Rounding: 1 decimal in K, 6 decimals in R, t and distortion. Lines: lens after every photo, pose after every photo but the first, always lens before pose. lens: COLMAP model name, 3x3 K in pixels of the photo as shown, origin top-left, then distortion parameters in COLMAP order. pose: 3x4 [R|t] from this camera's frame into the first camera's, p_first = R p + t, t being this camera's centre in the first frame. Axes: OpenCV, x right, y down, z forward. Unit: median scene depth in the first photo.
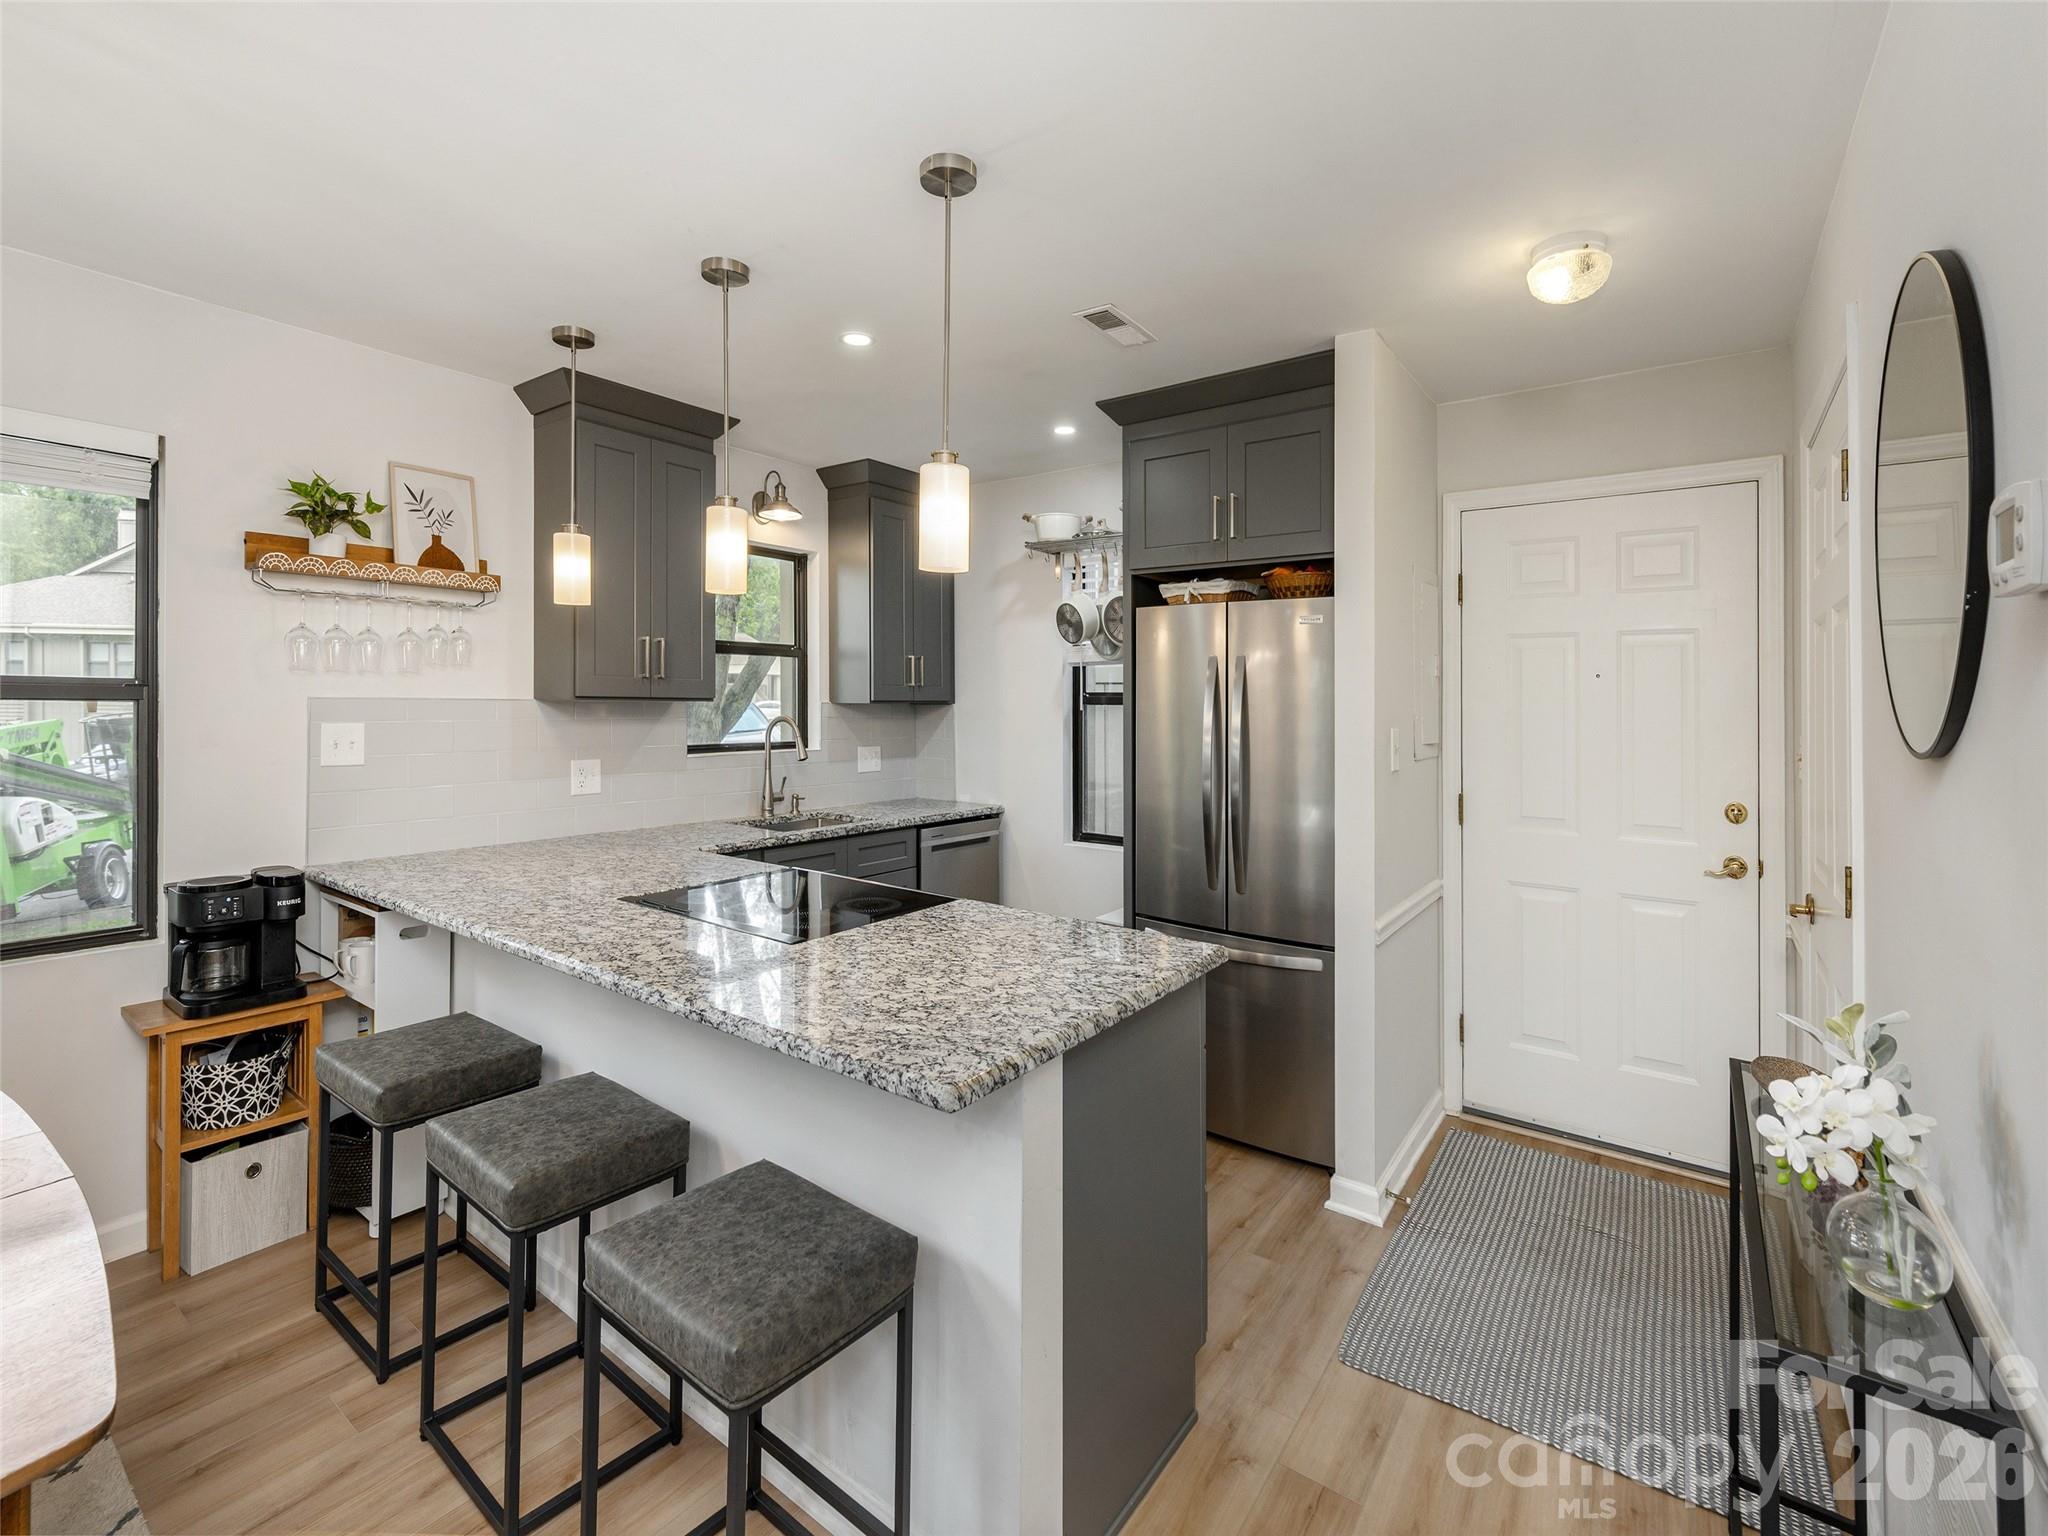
lens RADIAL K [[891.2, 0, 1029.3], [0, 891.2, 687.6], [0, 0, 1]] dist [0.008974, -0.000141]
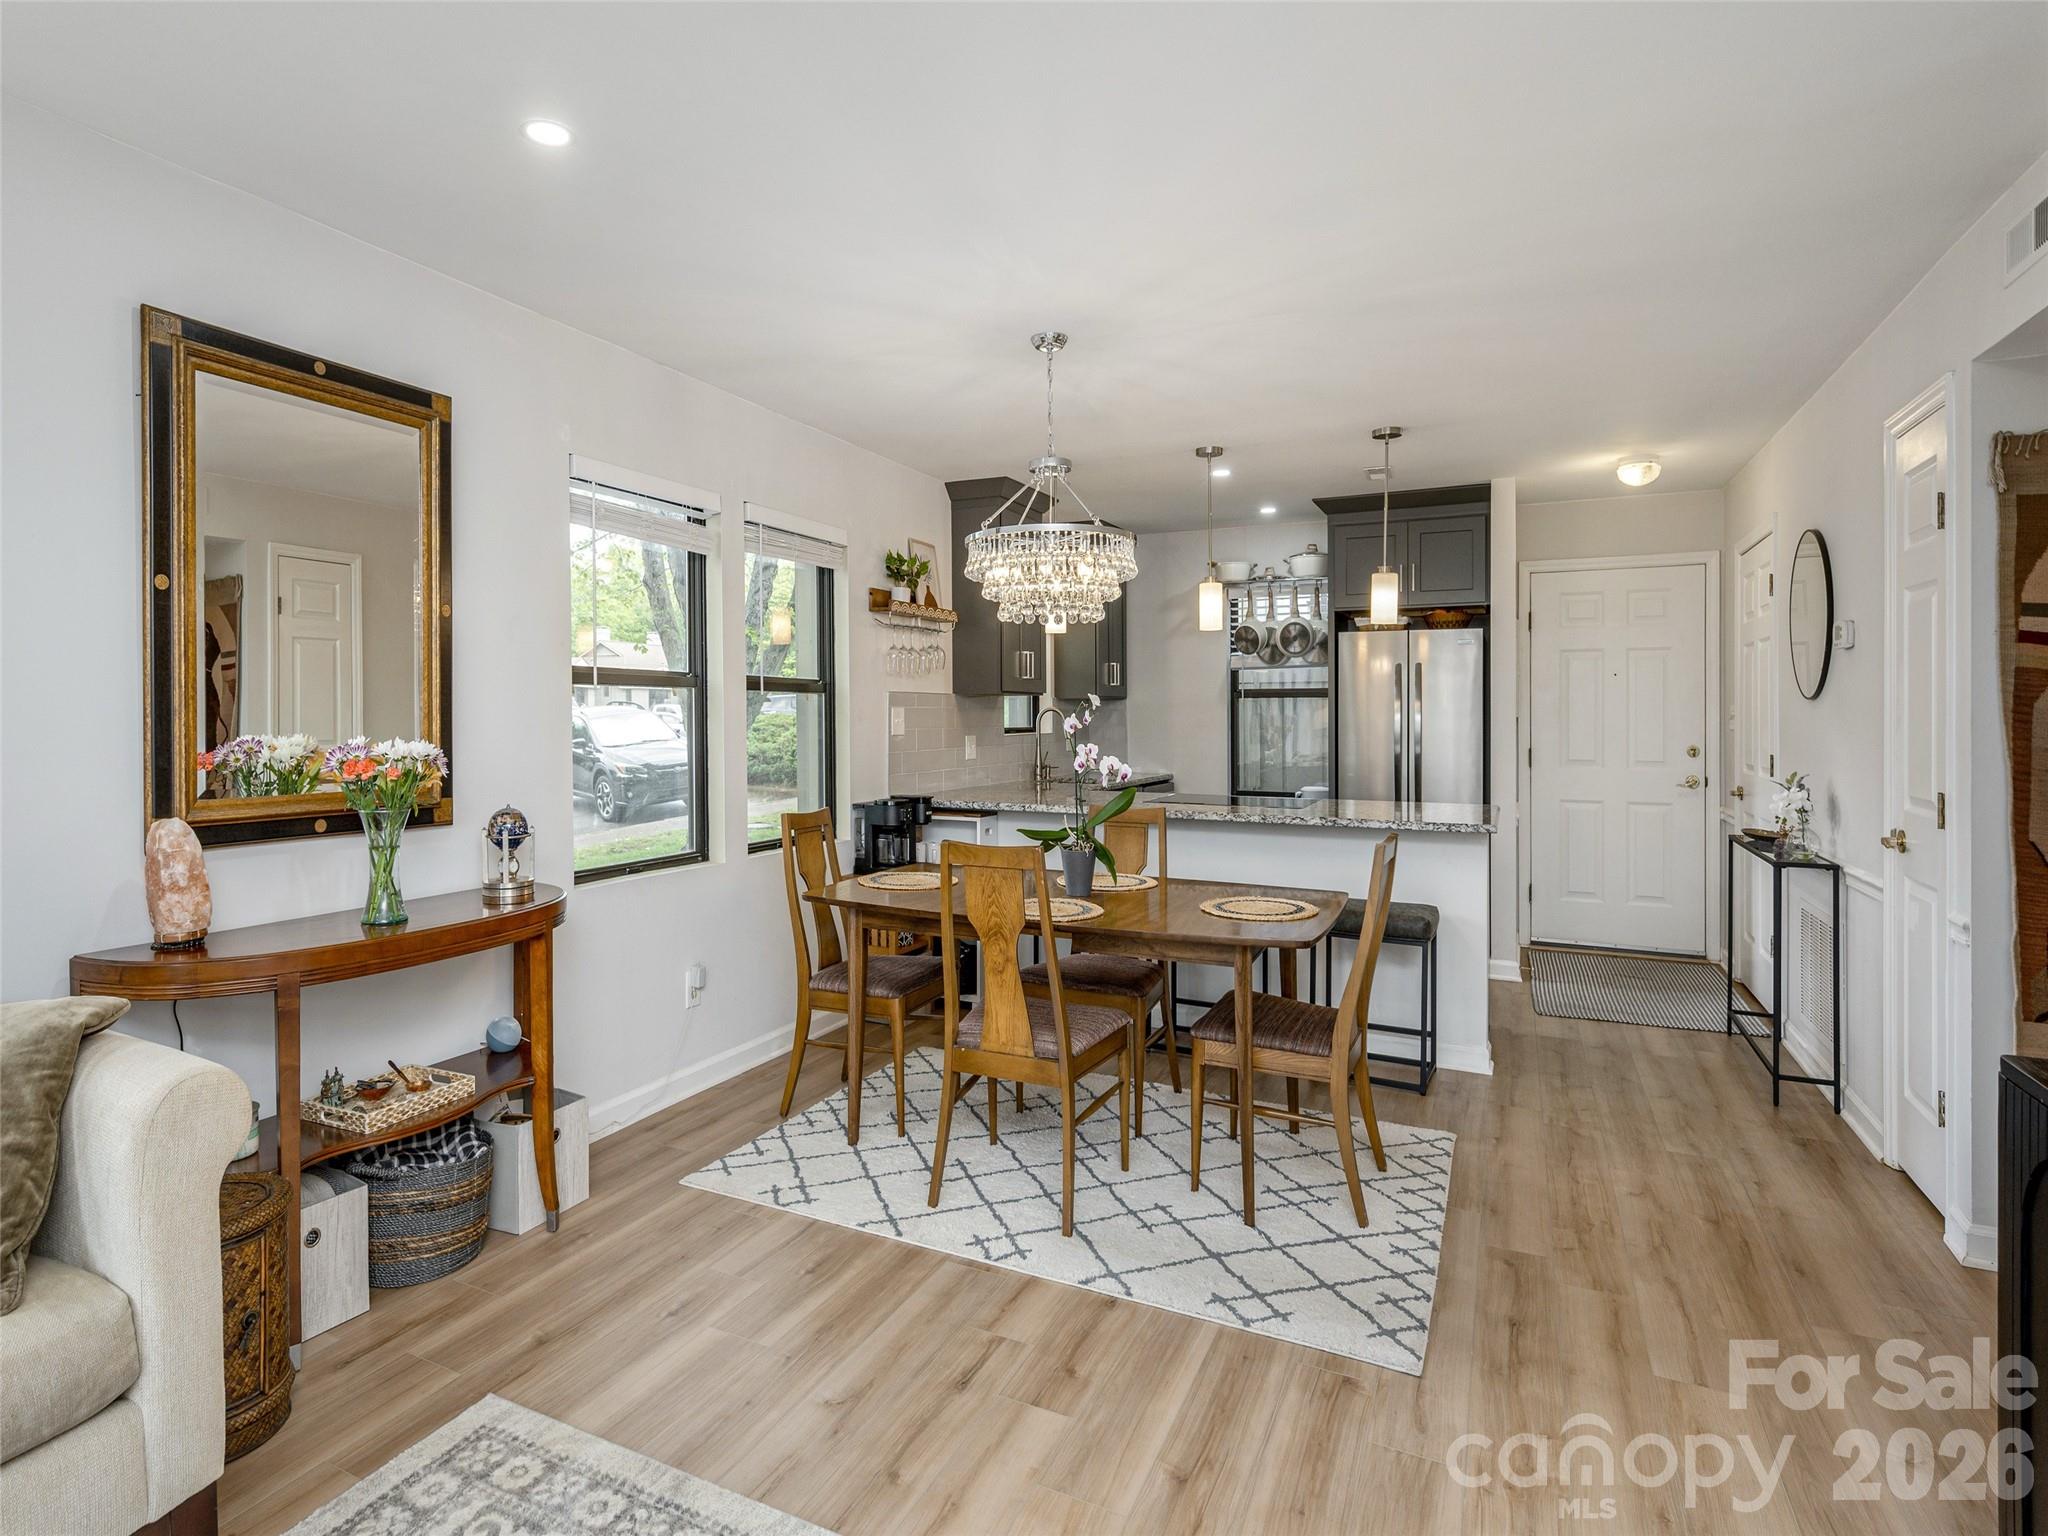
lens RADIAL K [[1076.0, 0, 901.1], [0, 1076.0, 714.8], [0, 0, 1]] dist [-0.004780, -0.002128]
pose [[0.992306, -0.007621, 0.123576, -0.888981], [0.005740, 0.999862, 0.015571, 0.020769], [-0.123678, -0.014741, 0.992213, -0.787436]]
